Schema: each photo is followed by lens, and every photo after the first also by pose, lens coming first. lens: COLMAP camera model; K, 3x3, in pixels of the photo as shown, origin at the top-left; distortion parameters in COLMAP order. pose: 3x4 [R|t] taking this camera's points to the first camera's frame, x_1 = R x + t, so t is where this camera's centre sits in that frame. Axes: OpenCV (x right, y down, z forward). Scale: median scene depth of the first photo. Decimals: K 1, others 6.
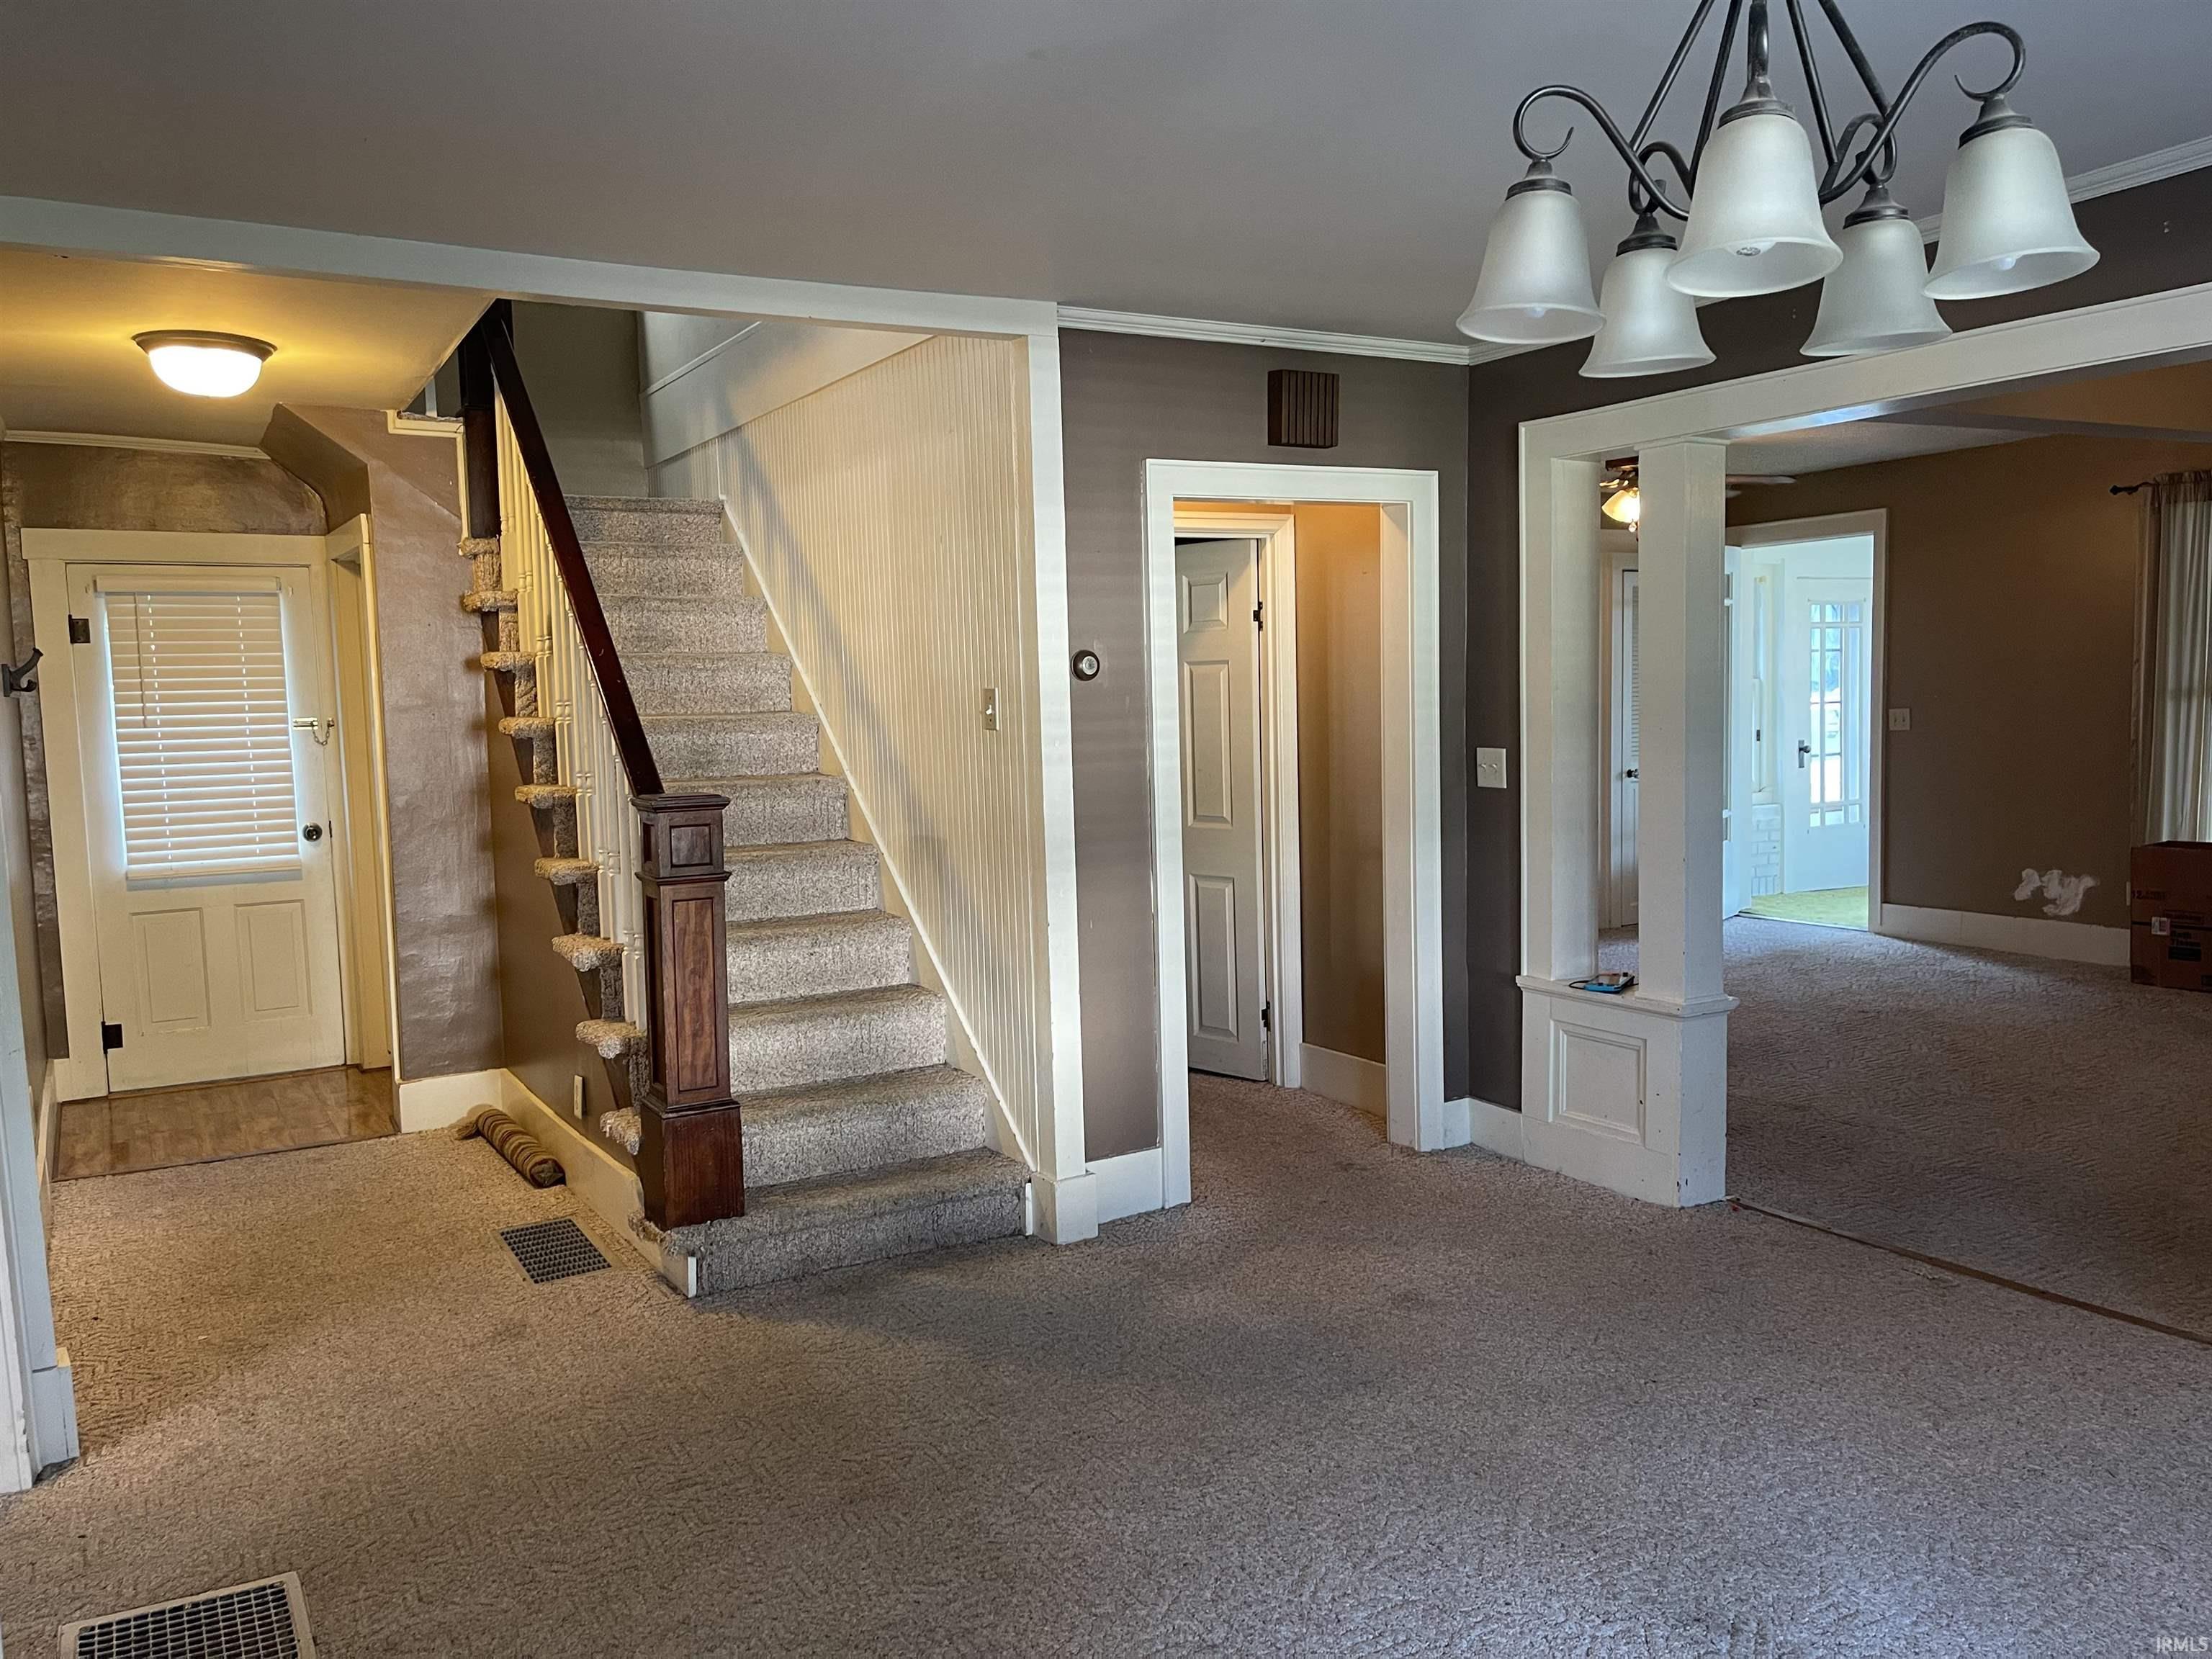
lens RADIAL K [[1651.0, 0, 1107.0], [0, 1651.0, 823.1], [0, 0, 1]] dist [0.075430, -0.099214]
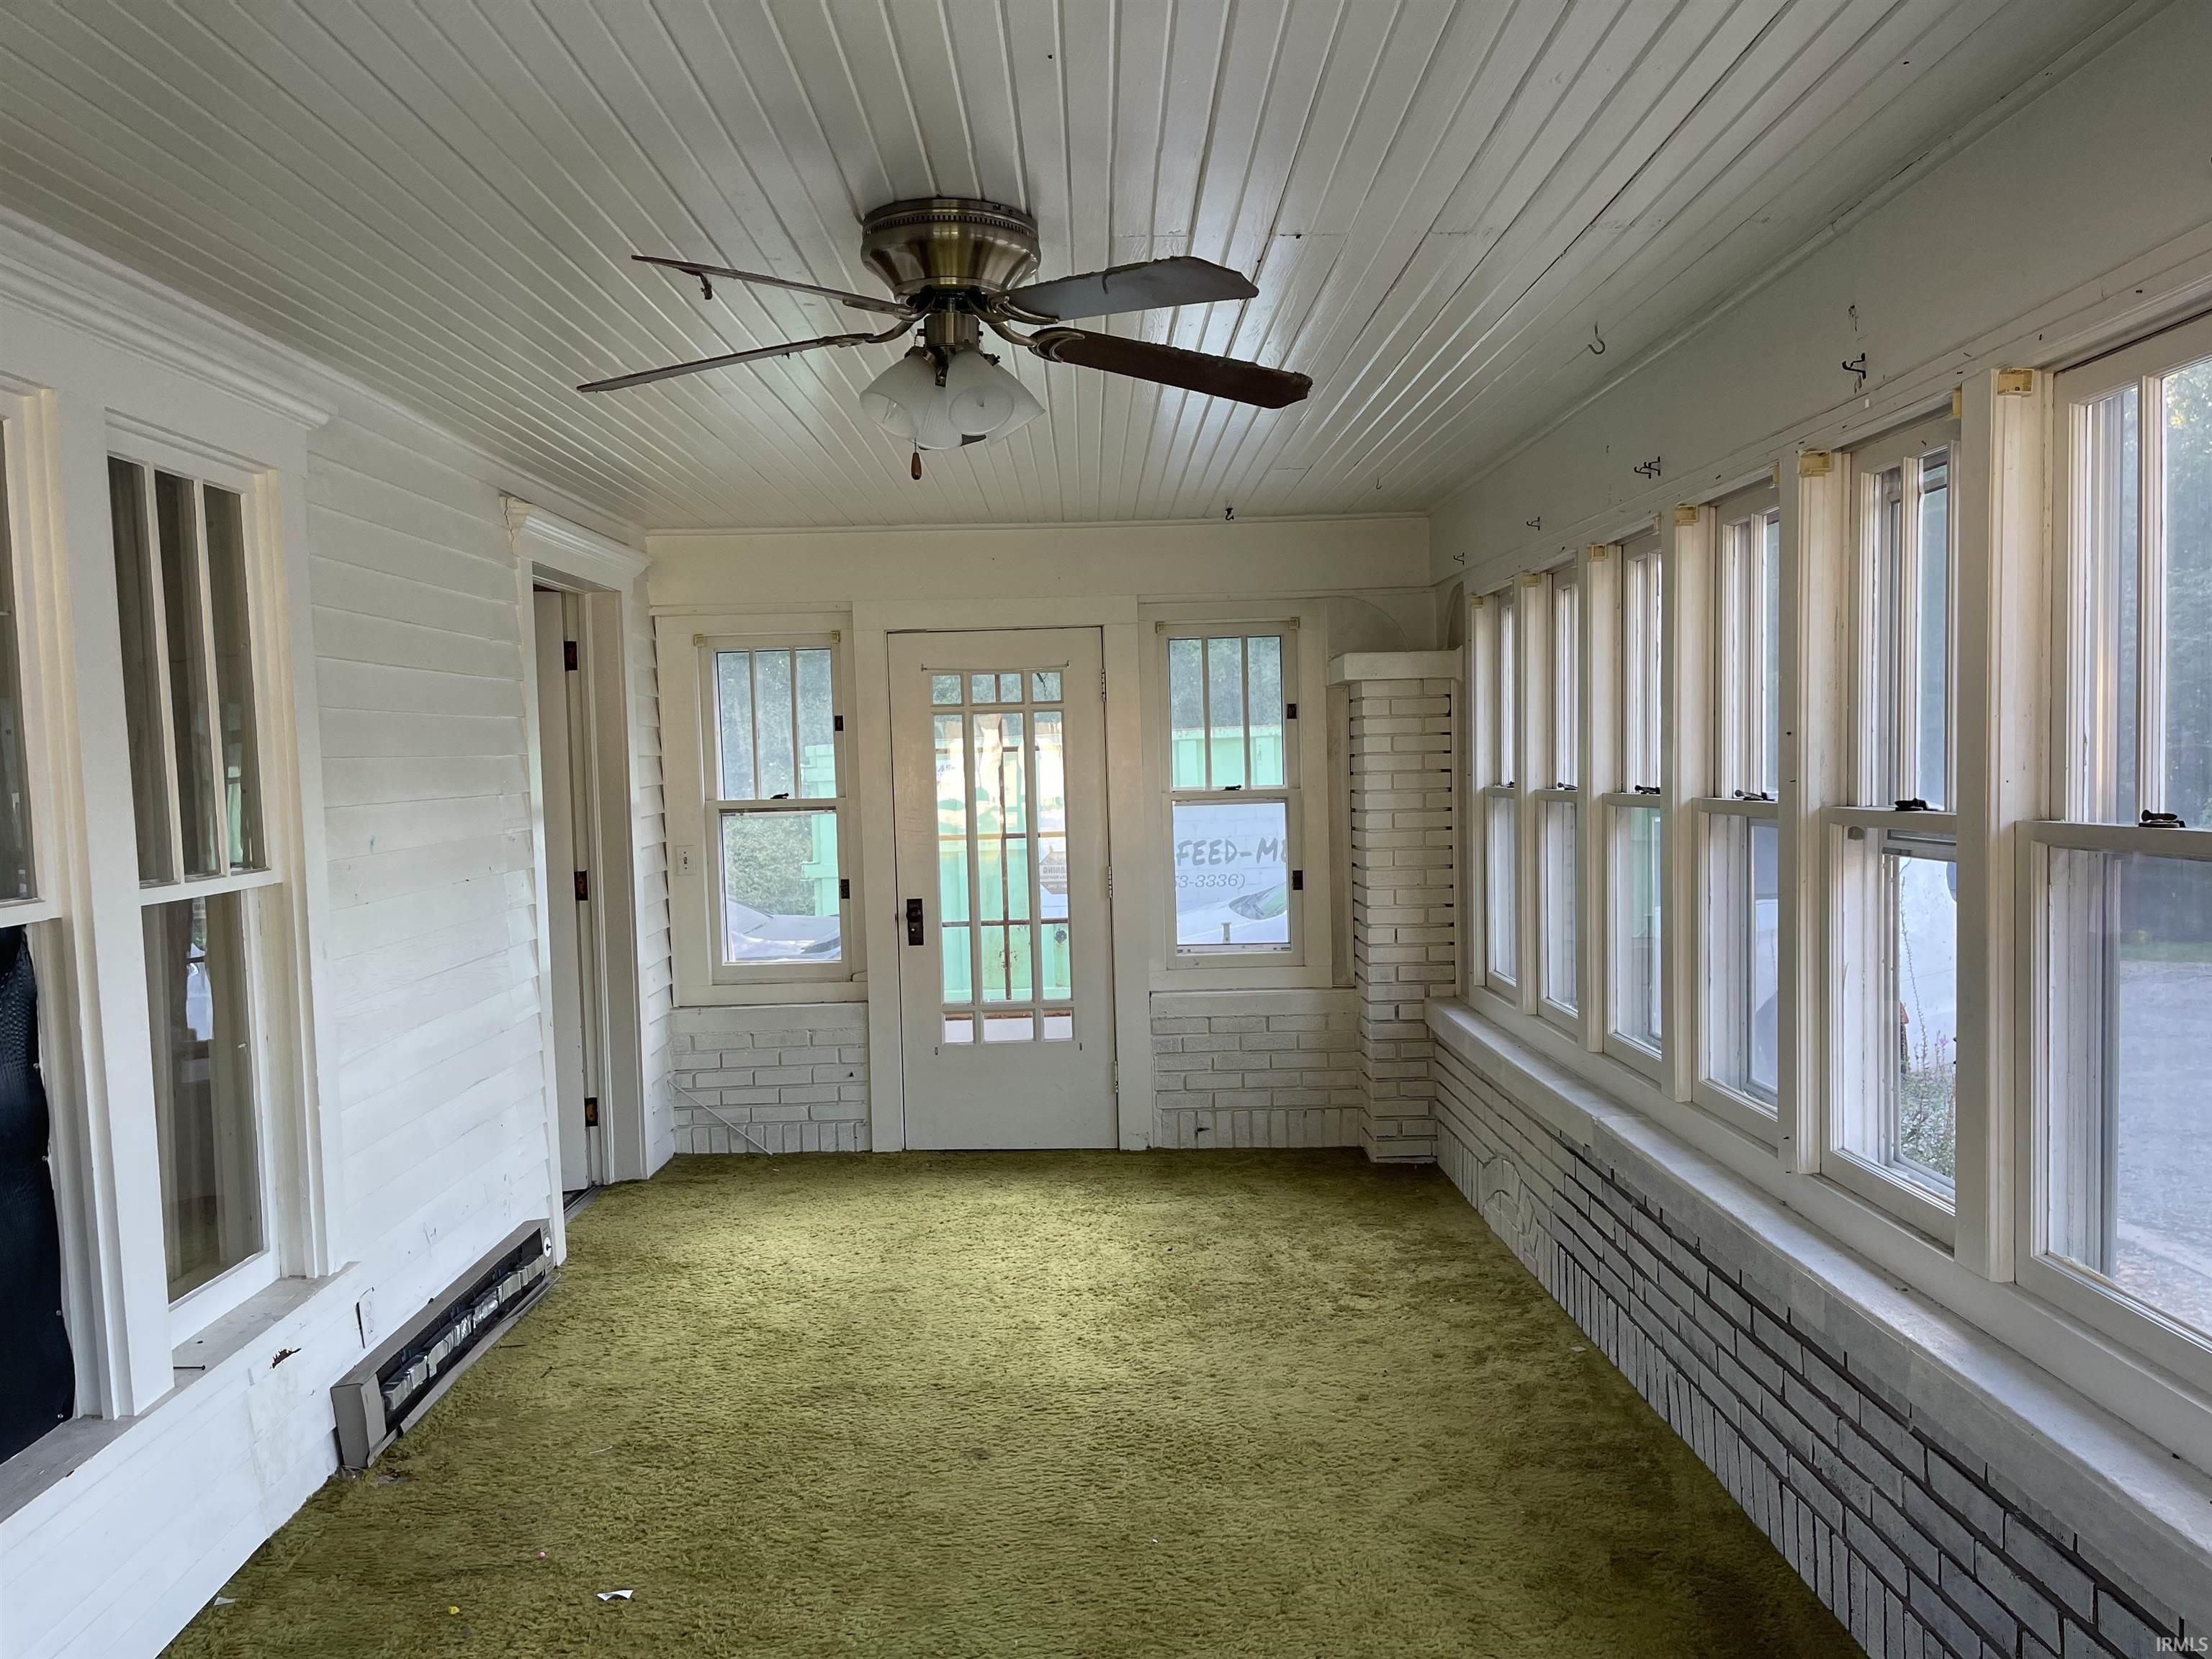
lens RADIAL K [[1651.0, 0, 1103.8], [0, 1651.0, 844.5], [0, 0, 1]] dist [0.075430, -0.099214]
pose [[0.881056, 0.034355, -0.471762, 0.992114], [-0.038554, 0.999256, 0.000766, -0.094768], [0.471437, 0.017513, 0.881726, 0.662678]]
